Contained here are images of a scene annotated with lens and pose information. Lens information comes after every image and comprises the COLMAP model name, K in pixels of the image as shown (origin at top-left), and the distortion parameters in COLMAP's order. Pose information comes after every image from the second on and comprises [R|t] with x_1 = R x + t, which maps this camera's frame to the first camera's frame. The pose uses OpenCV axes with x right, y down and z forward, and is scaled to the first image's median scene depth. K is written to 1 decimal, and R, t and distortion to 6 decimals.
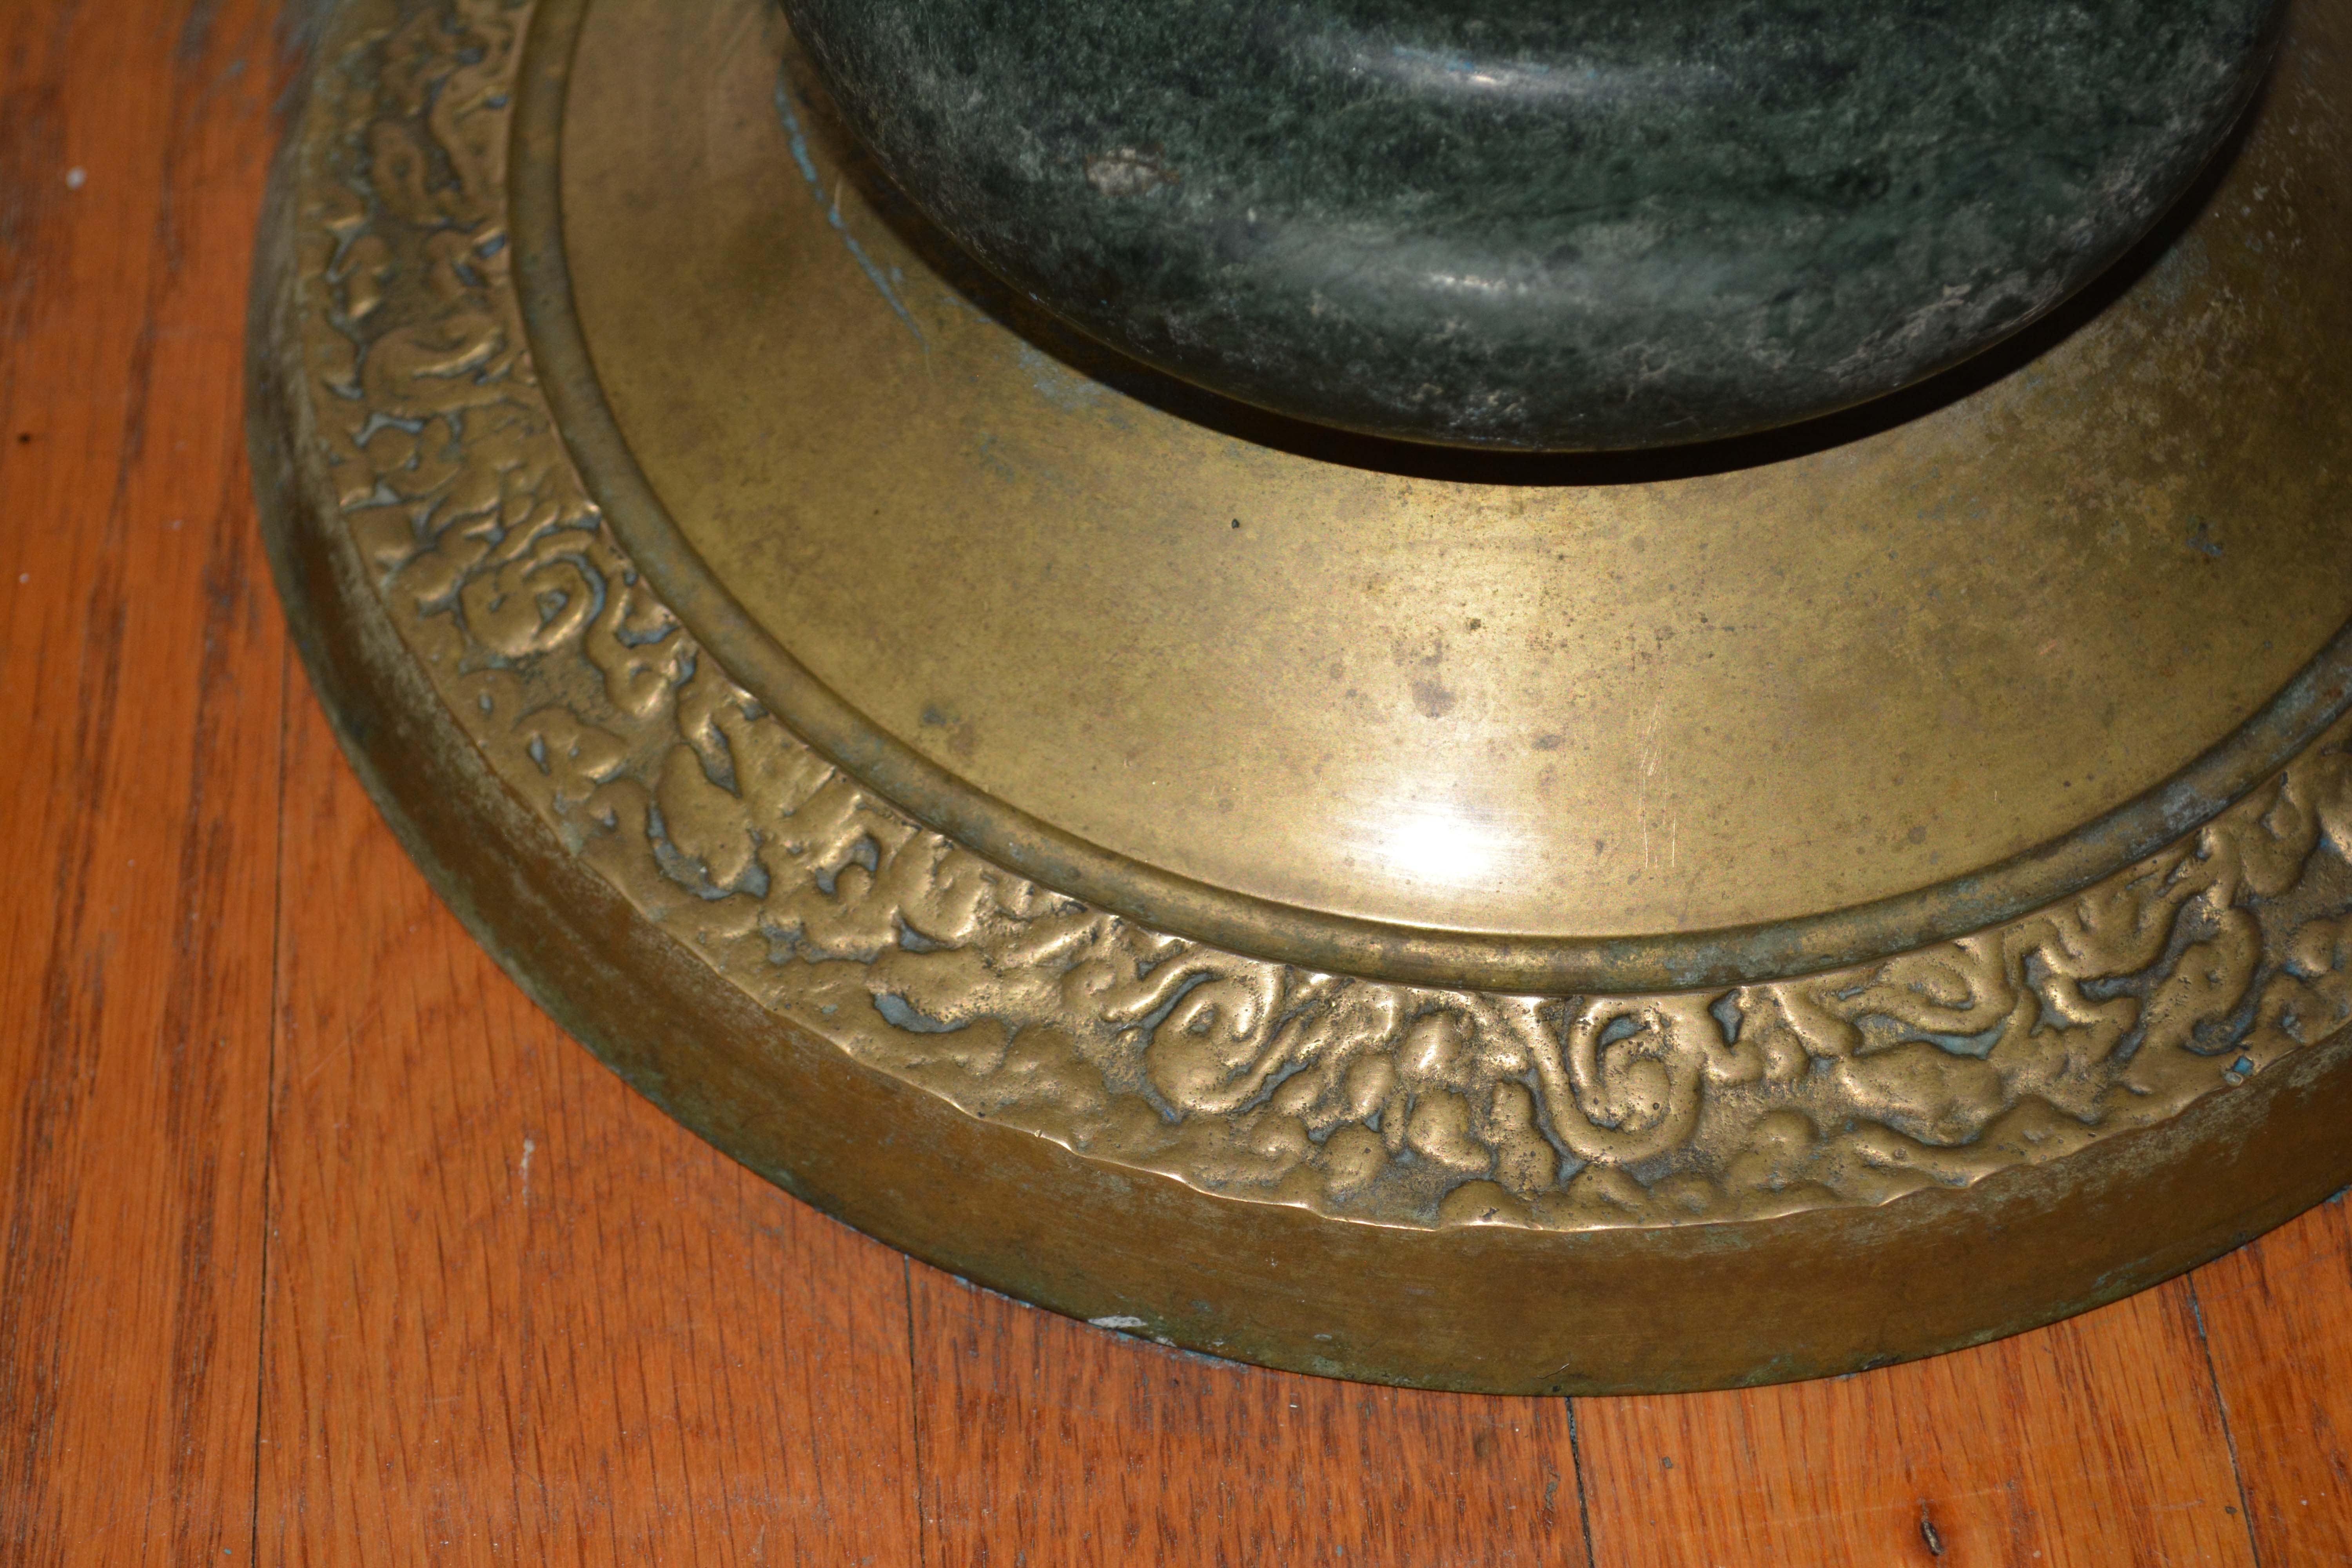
lens RADIAL K [[4063.3, 0, 1182.1], [0, 4063.3, 787.7], [0, 0, 1]] dist [-0.009524, 0.000000]
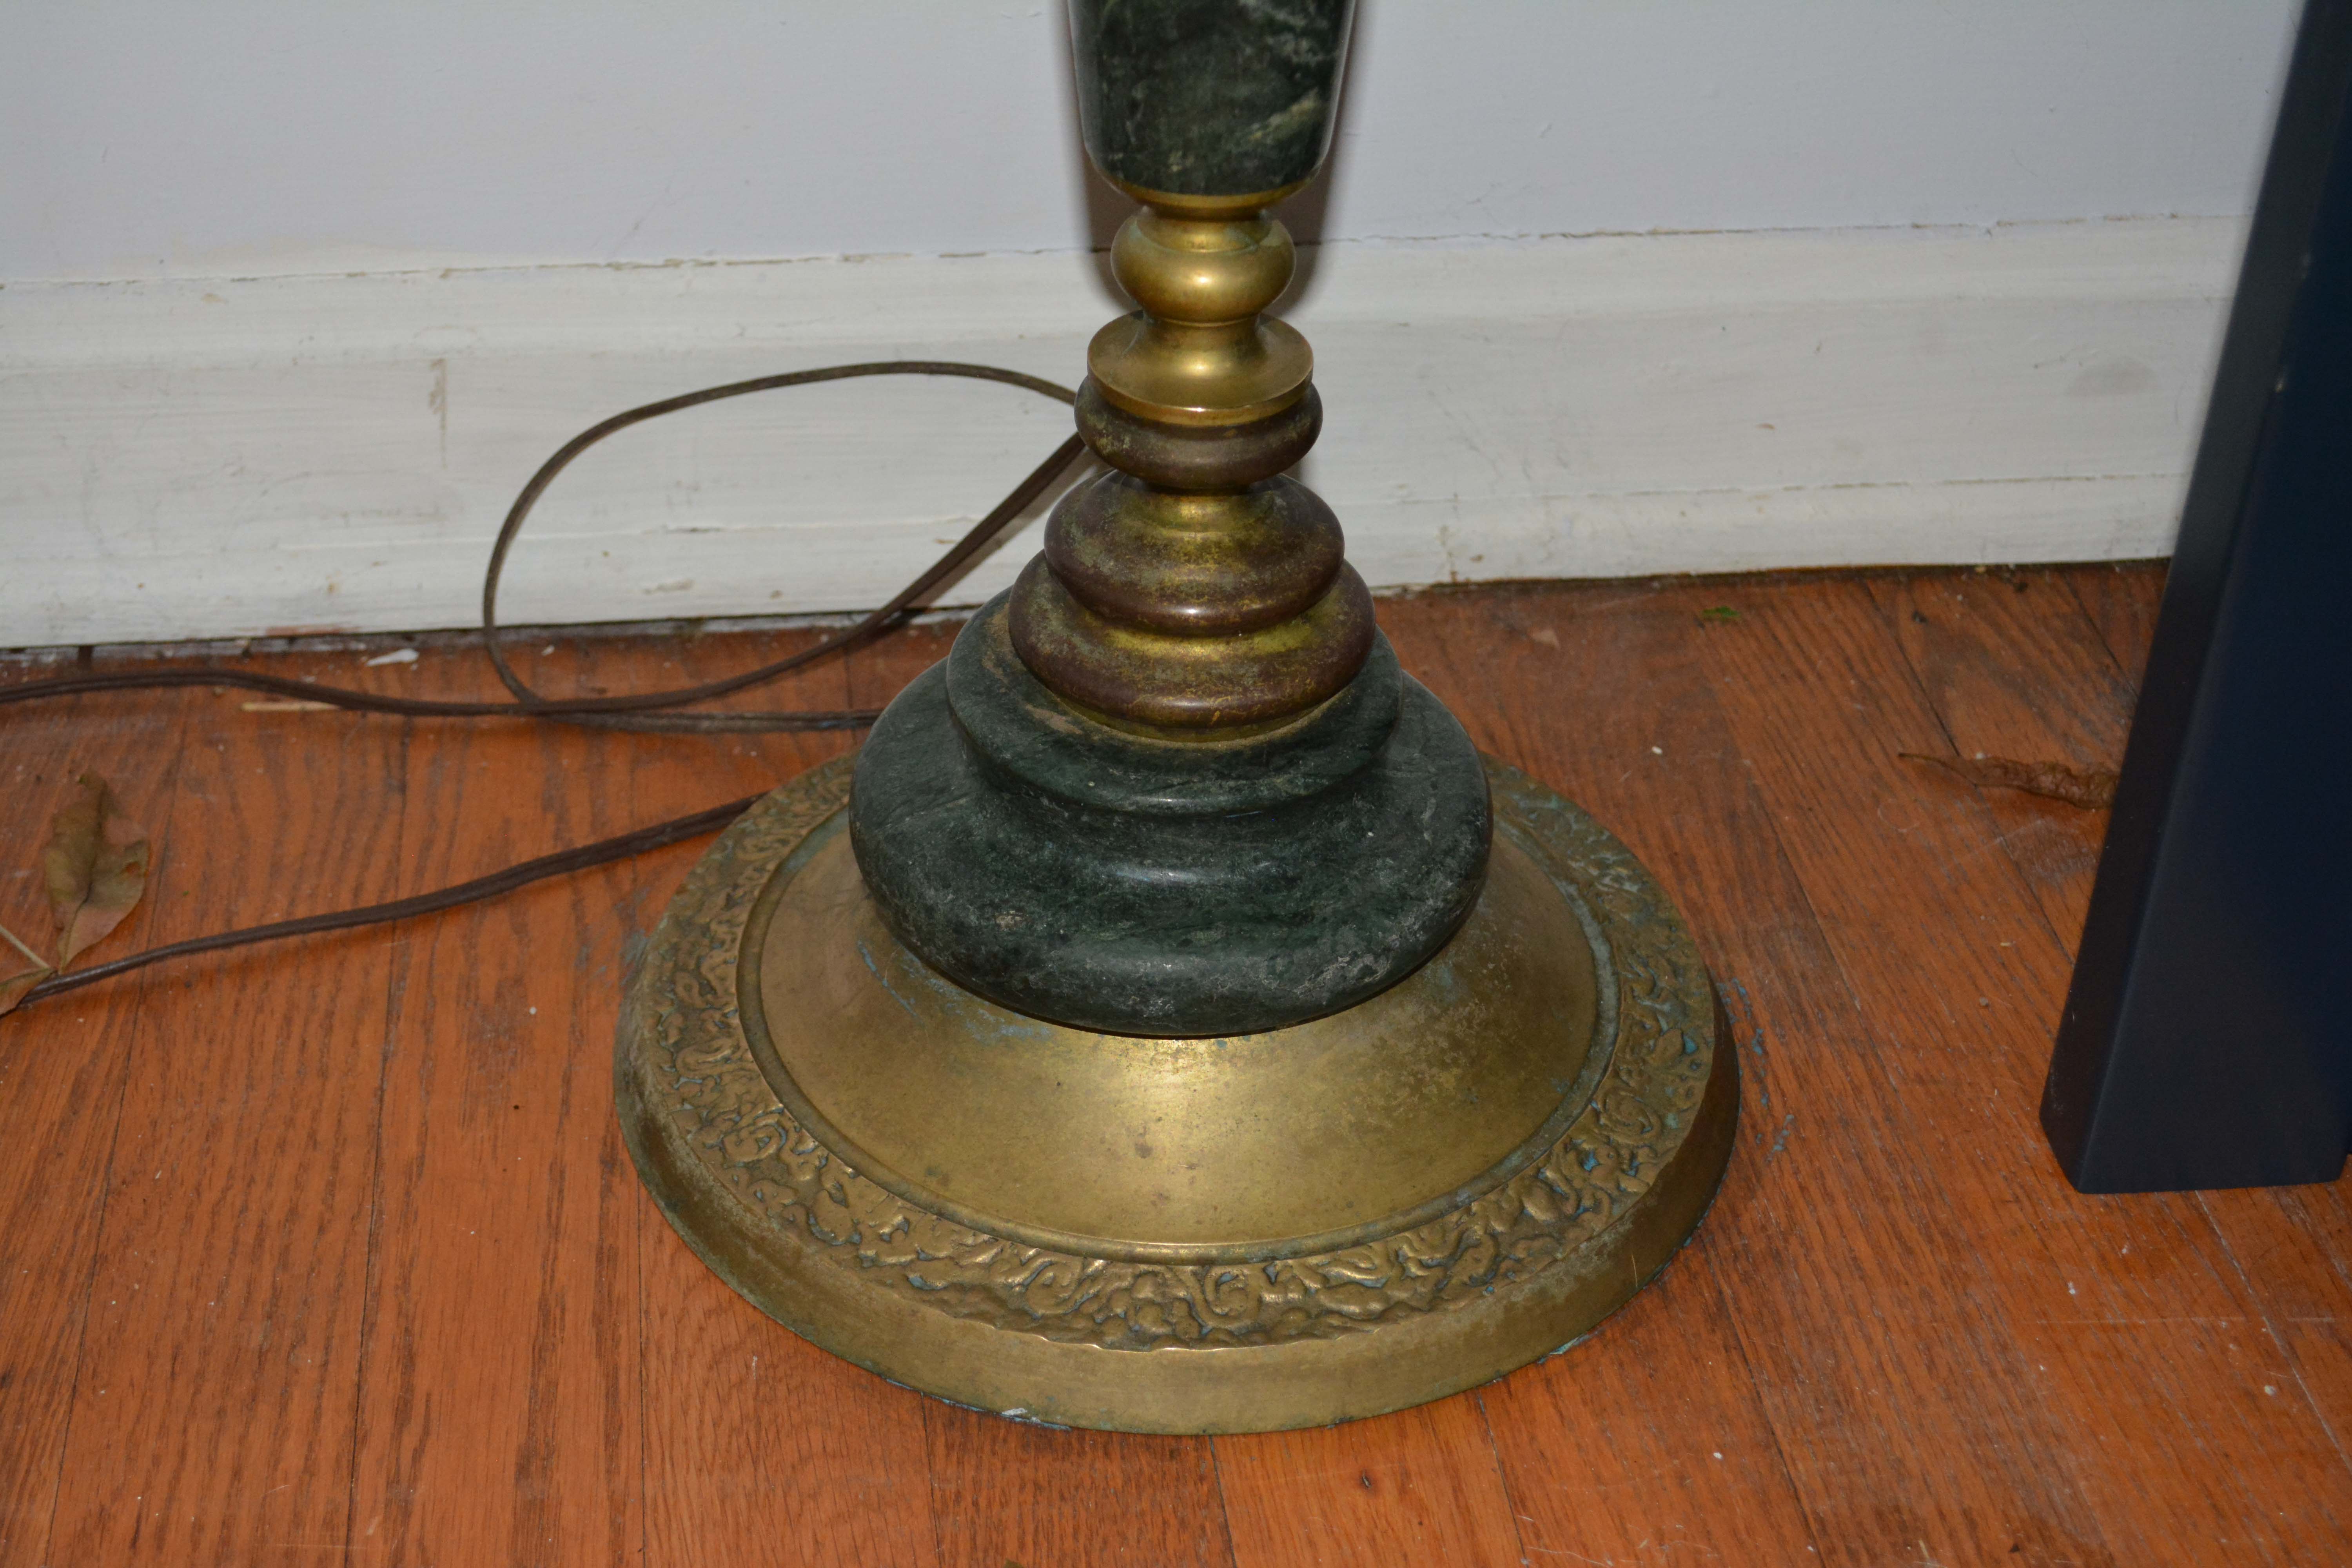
lens RADIAL K [[2517.0, 0, 1173.7], [0, 2517.0, 781.2], [0, 0, 1]] dist [-0.090622, 0.000000]
pose [[0.998013, -0.015765, 0.061006, -0.006561], [0.035490, 0.940653, -0.337510, 0.272028], [-0.052065, 0.339004, 0.939343, -0.453110]]
